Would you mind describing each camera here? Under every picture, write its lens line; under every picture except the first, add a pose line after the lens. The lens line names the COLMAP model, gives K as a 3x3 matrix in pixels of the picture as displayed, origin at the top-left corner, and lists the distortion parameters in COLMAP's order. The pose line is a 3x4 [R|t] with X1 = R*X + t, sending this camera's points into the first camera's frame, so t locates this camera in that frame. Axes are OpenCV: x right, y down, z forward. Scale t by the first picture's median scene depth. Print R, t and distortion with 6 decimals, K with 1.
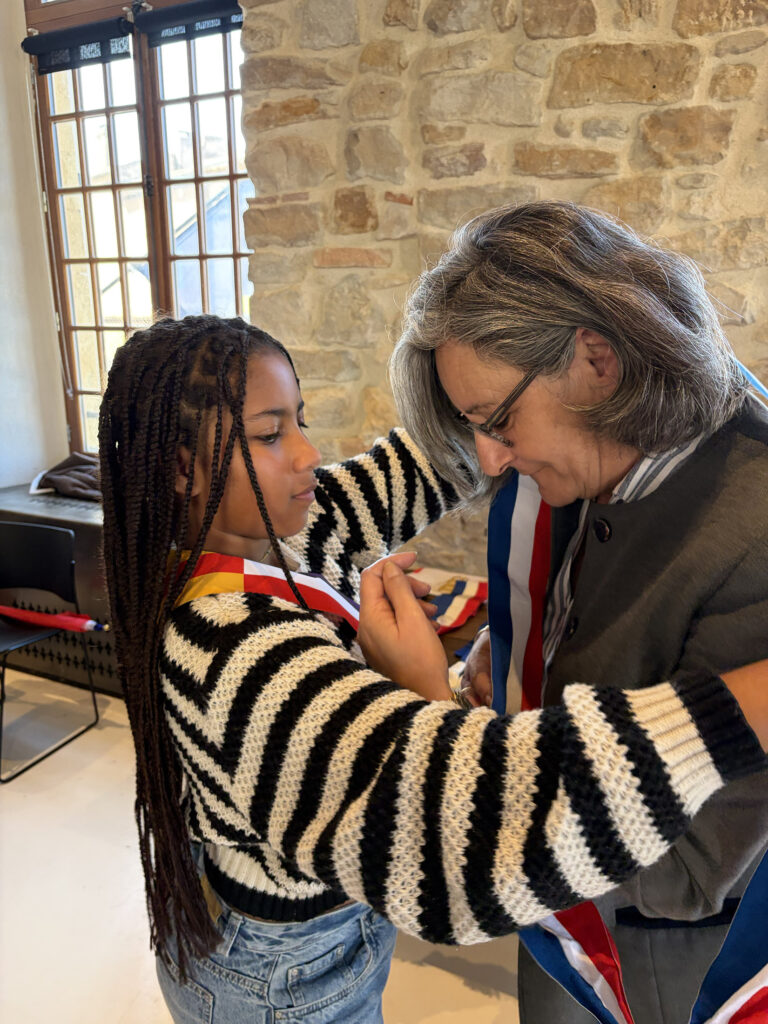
lens RADIAL K [[757.9, 0, 388.1], [0, 757.9, 509.1], [0, 0, 1]] dist [0.027567, -0.039936]
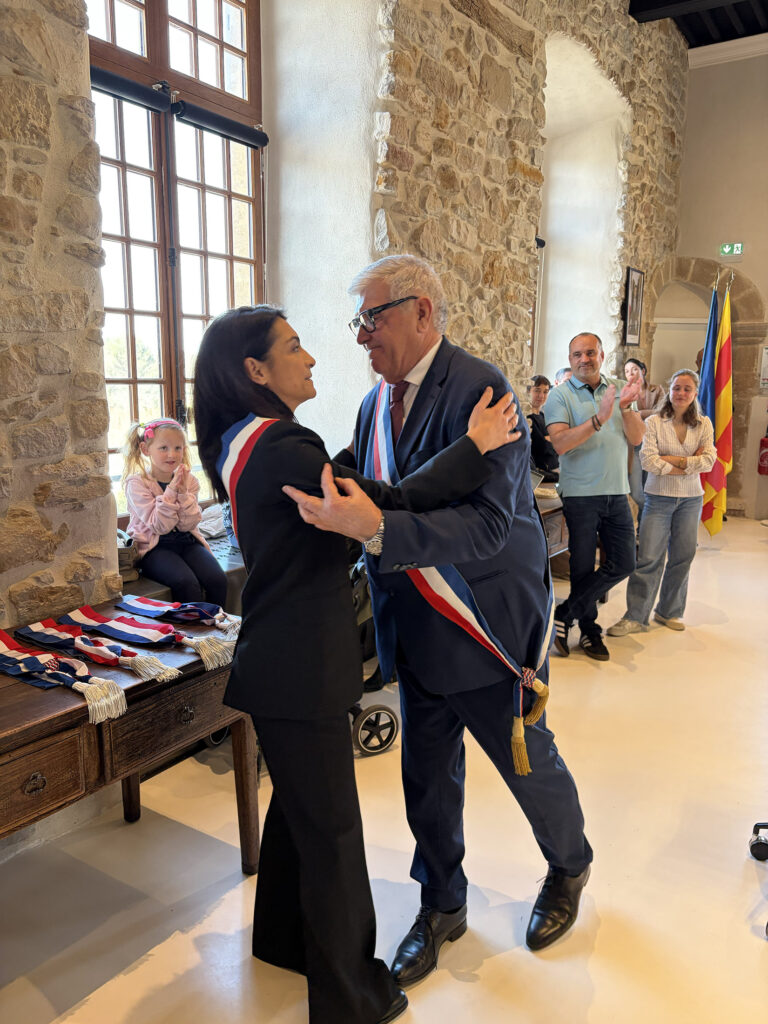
lens RADIAL K [[757.9, 0, 372.1], [0, 757.9, 514.8], [0, 0, 1]] dist [0.027567, -0.039936]
pose [[0.137547, -0.182158, 0.973601, -0.798812], [0.240029, 0.959776, 0.145661, -0.079976], [-0.960972, 0.213657, 0.175737, 0.341368]]
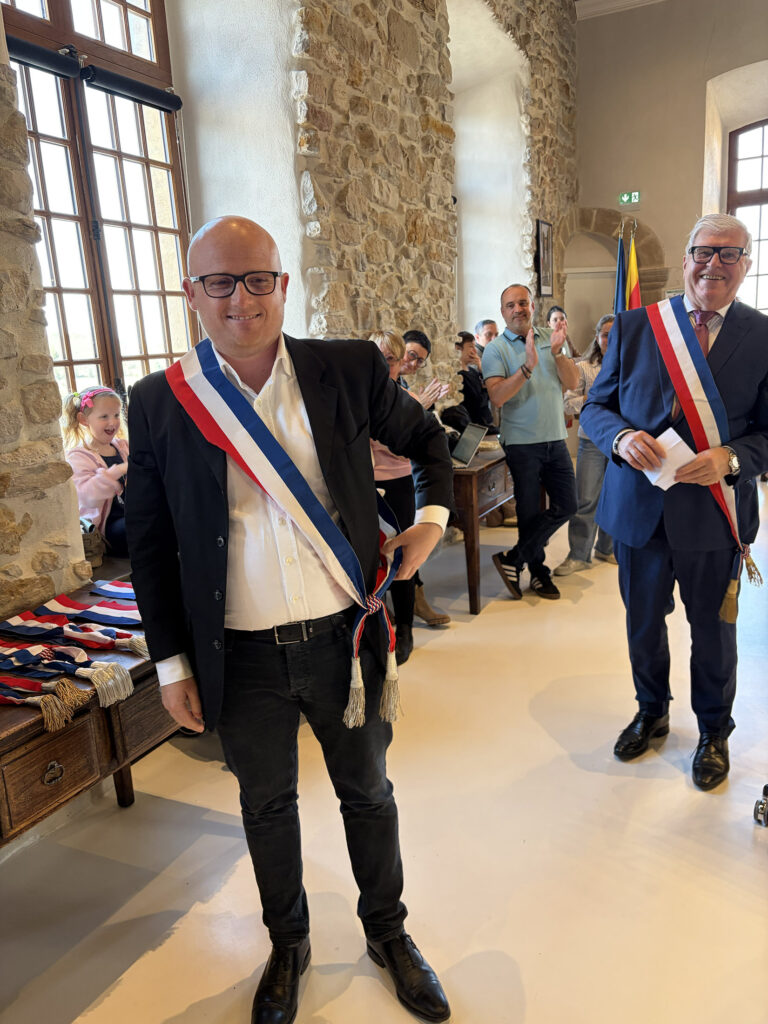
lens RADIAL K [[757.9, 0, 388.6], [0, 757.9, 510.4], [0, 0, 1]] dist [0.027567, -0.039936]
pose [[0.000859, -0.225474, 0.974249, -0.833032], [0.304292, 0.928108, 0.214527, -0.095971], [-0.952579, 0.296272, 0.069407, 0.425053]]
